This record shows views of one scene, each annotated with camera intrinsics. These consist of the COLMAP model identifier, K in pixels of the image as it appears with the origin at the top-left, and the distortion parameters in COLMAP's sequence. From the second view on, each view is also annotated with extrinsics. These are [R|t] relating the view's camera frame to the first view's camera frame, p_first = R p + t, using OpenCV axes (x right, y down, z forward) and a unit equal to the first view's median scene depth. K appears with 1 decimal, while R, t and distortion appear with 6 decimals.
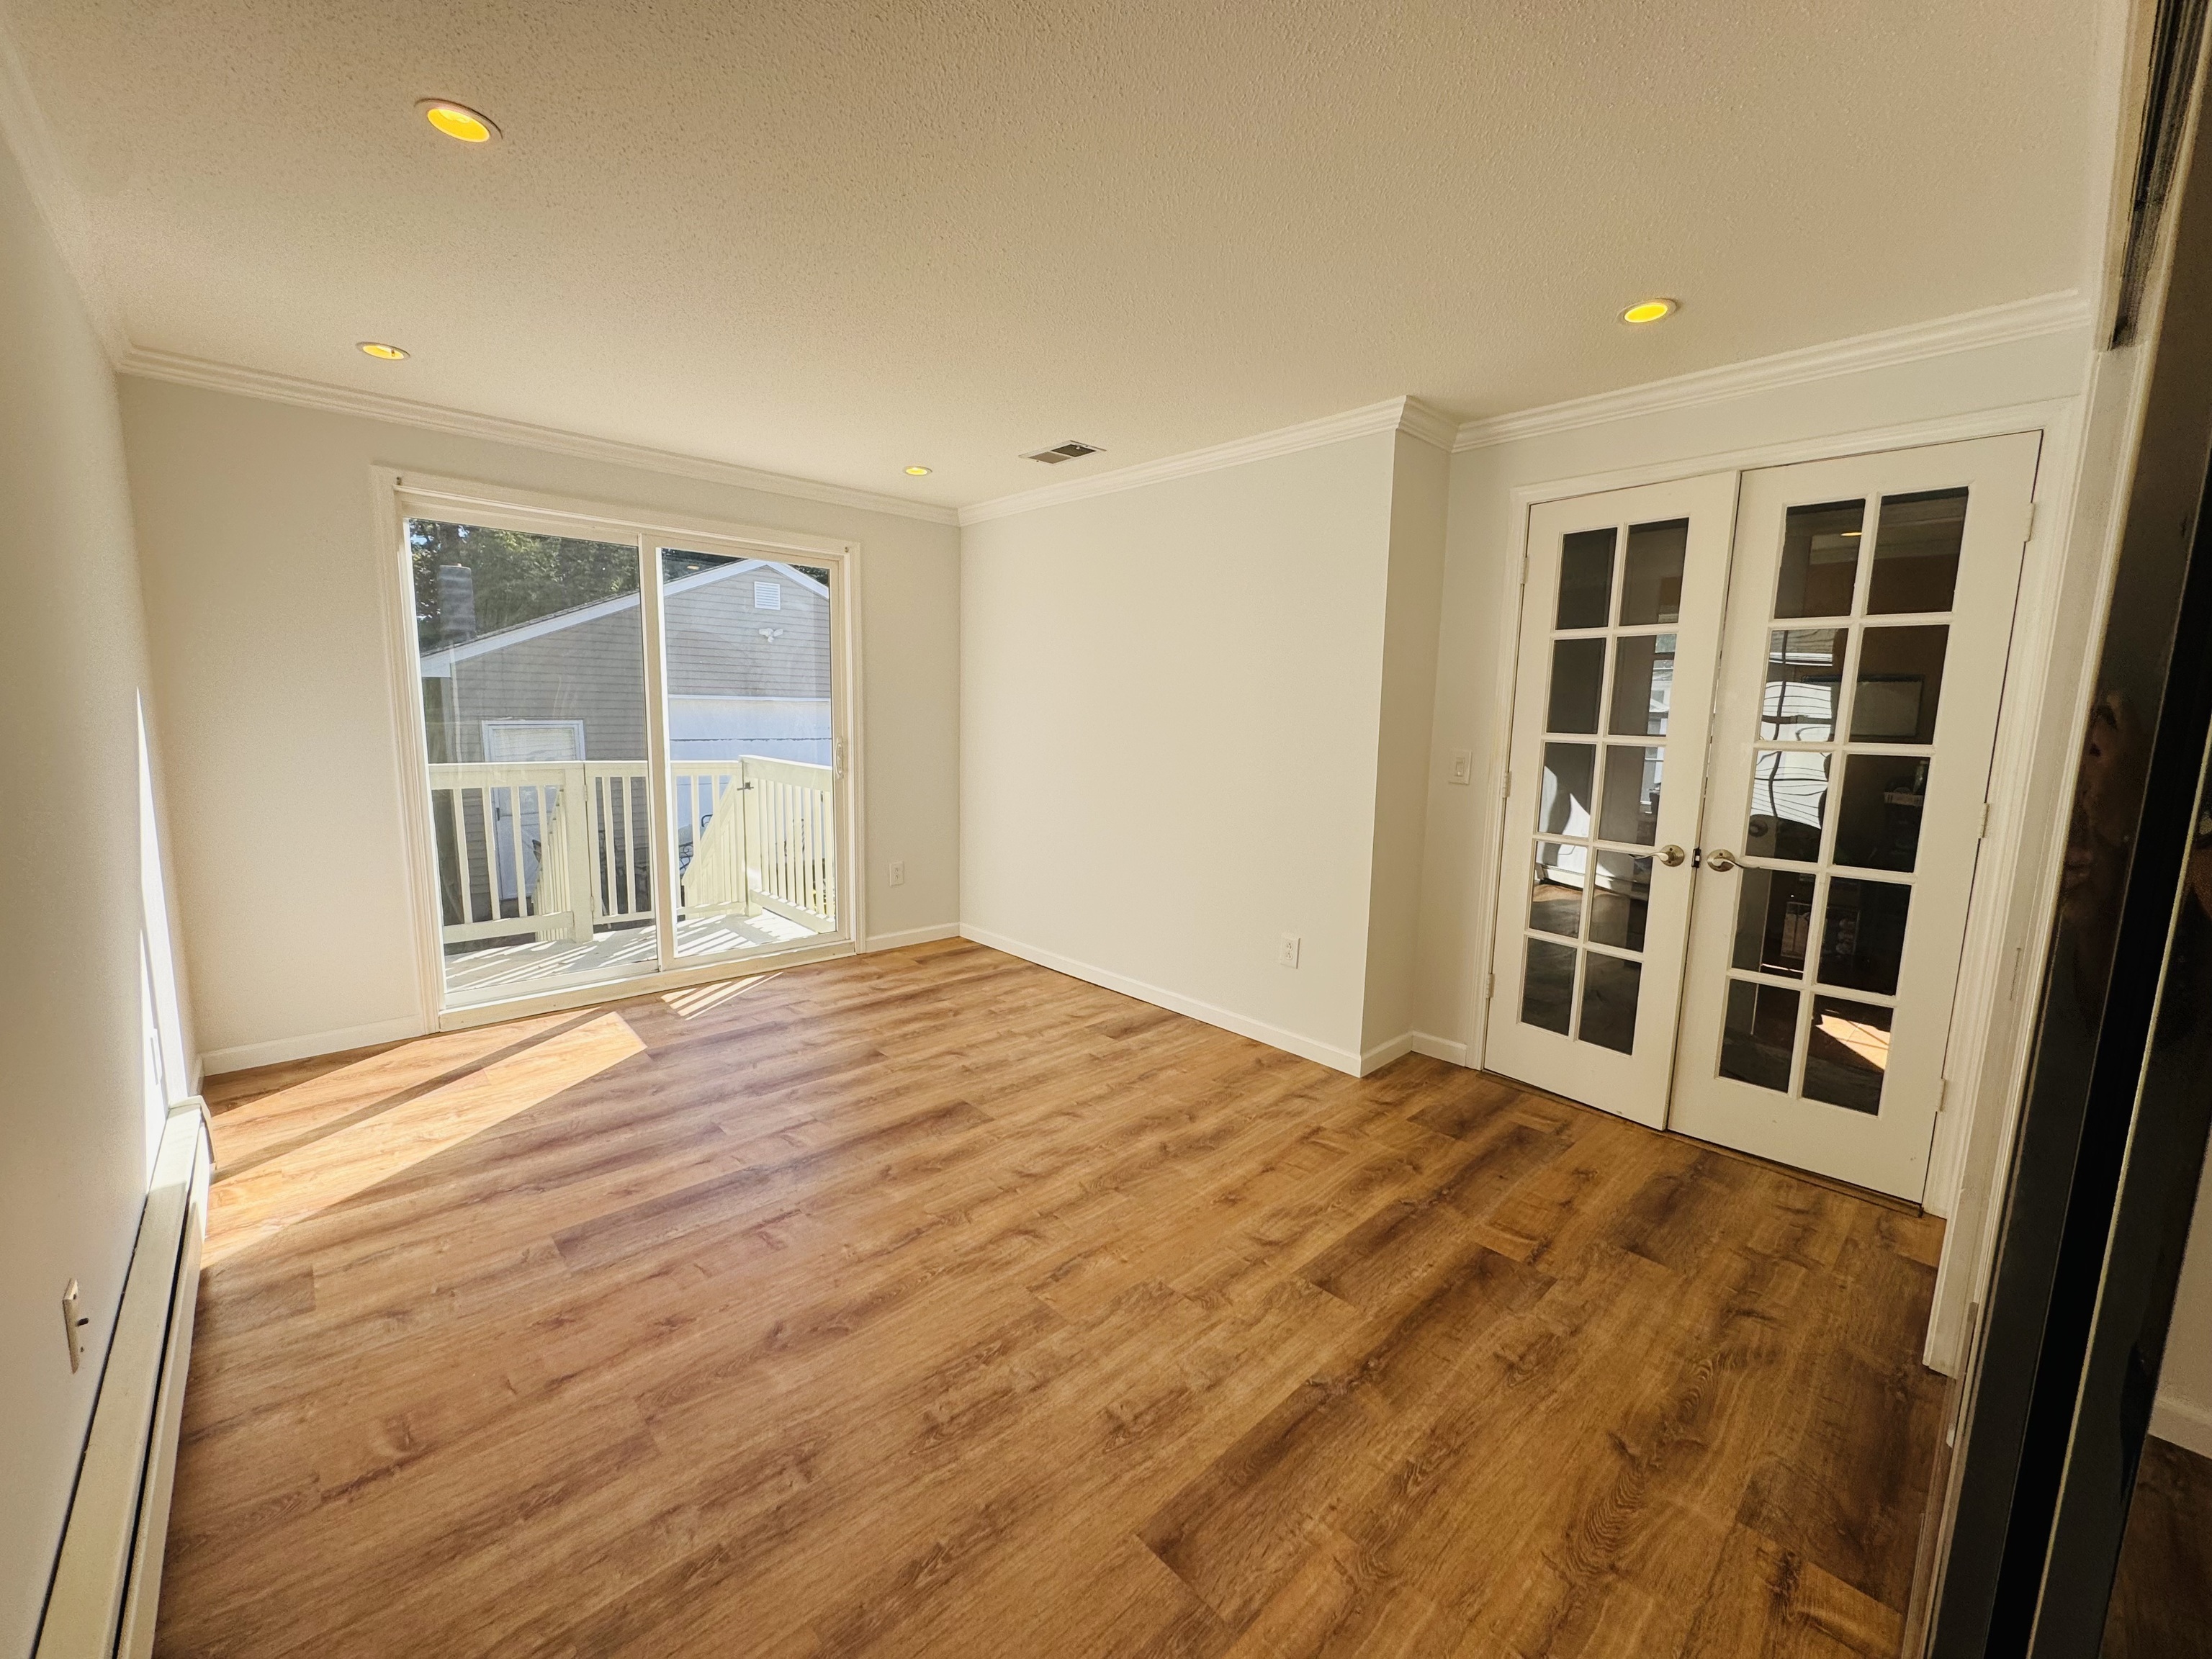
lens RADIAL K [[881.6, 0, 1103.9], [0, 881.6, 830.2], [0, 0, 1]] dist [-0.001815, -0.000270]
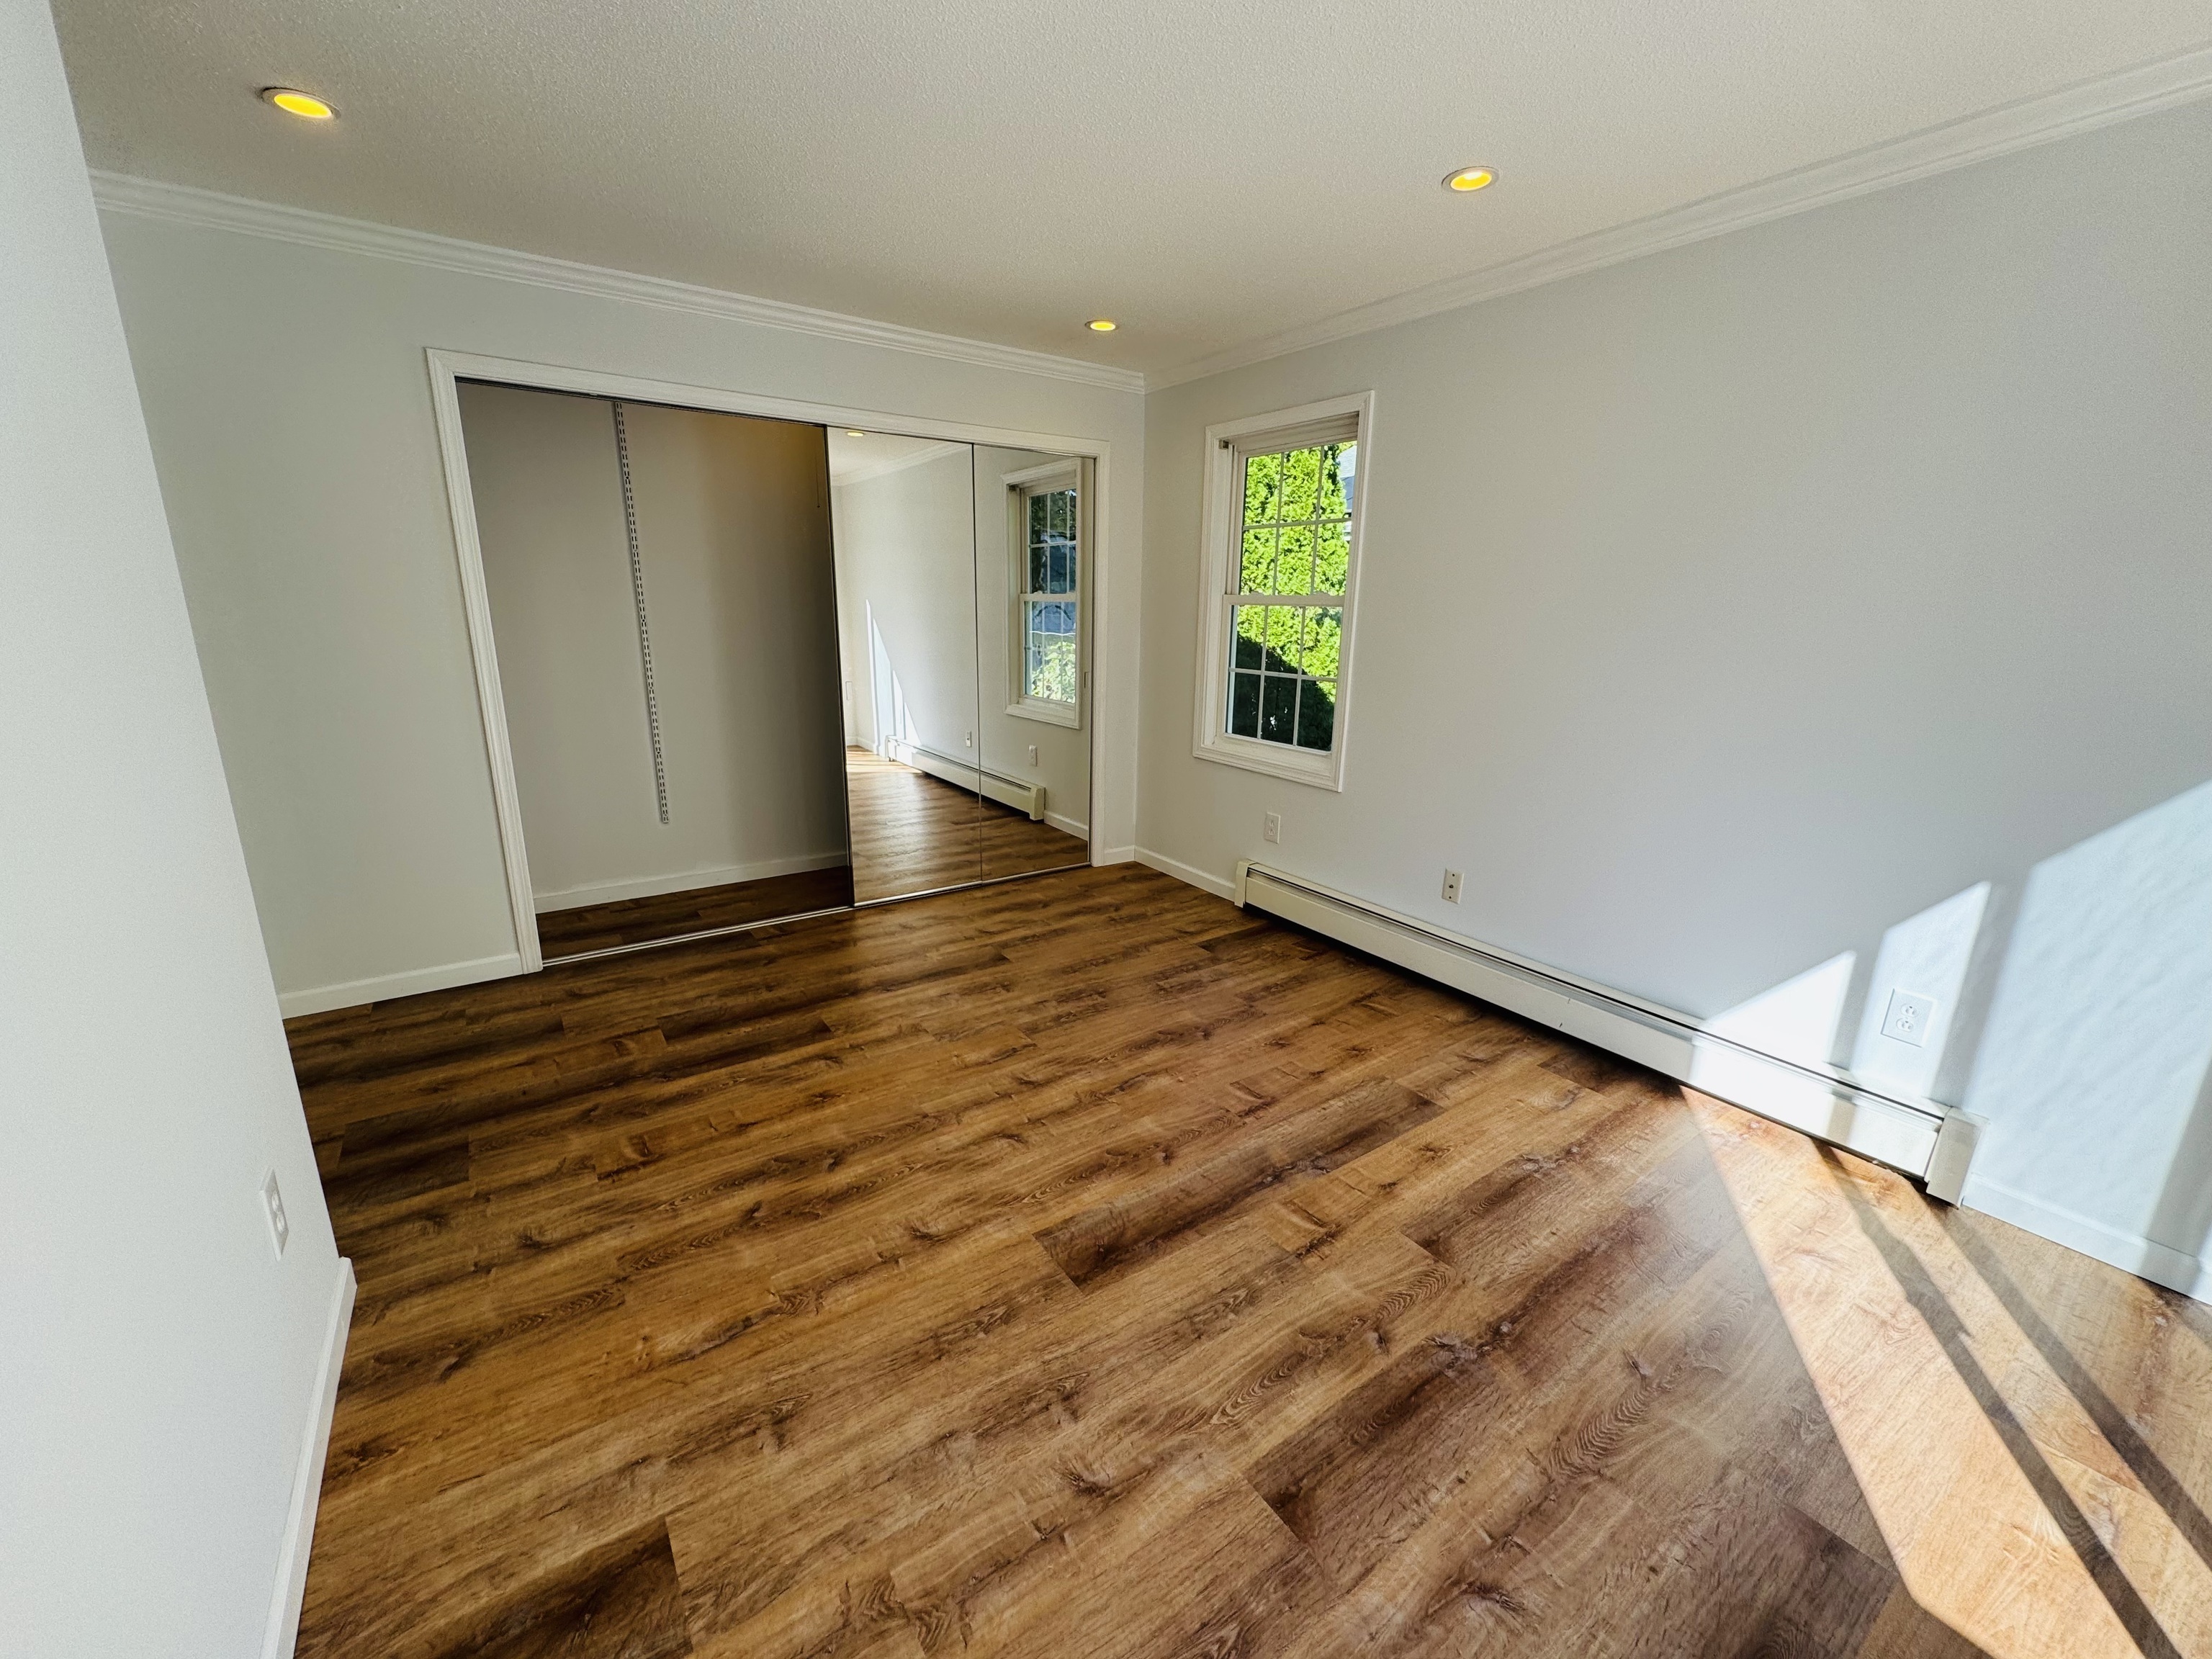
lens RADIAL K [[881.6, 0, 1103.9], [0, 881.6, 830.2], [0, 0, 1]] dist [-0.001815, -0.000270]
pose [[-0.988656, -0.075964, 0.129569, -0.232799], [-0.020050, 0.921700, 0.387385, -0.215770], [-0.148851, 0.380392, -0.912768, 1.441447]]
